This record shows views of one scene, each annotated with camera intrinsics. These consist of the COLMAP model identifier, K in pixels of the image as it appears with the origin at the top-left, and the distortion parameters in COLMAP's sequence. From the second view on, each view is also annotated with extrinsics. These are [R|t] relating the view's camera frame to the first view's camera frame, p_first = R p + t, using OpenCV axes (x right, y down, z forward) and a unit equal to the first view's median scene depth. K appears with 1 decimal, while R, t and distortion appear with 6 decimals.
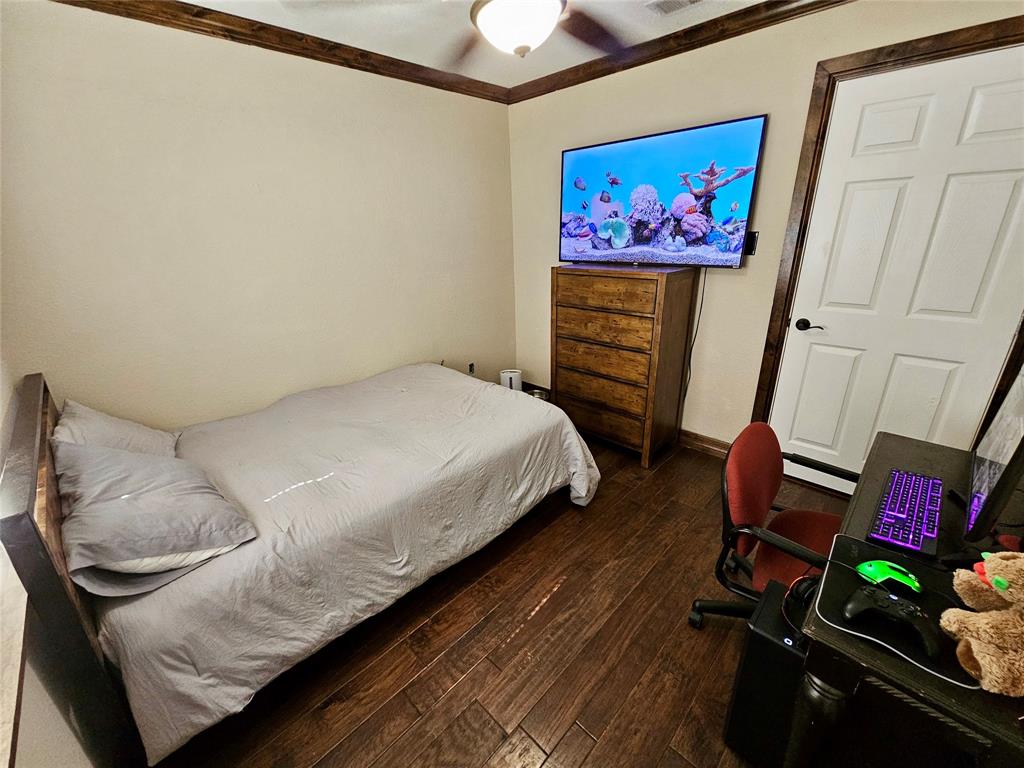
lens RADIAL K [[419.4, 0, 512.0], [0, 419.4, 384.0], [0, 0, 1]] dist [-0.001111, 0.000279]
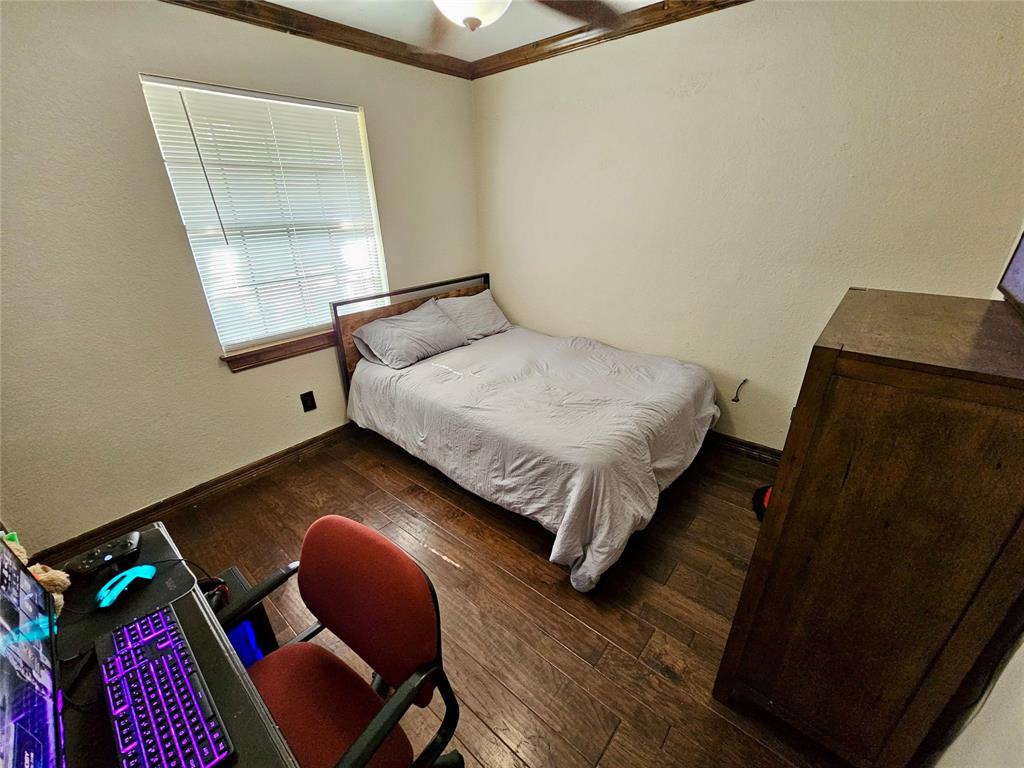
lens RADIAL K [[419.4, 0, 512.0], [0, 419.4, 384.0], [0, 0, 1]] dist [-0.001111, 0.000279]
pose [[0.069656, 0.410918, -0.909008, 0.967719], [-0.326684, 0.870371, 0.368418, -0.368141], [0.942563, 0.271295, 0.194867, 0.905026]]
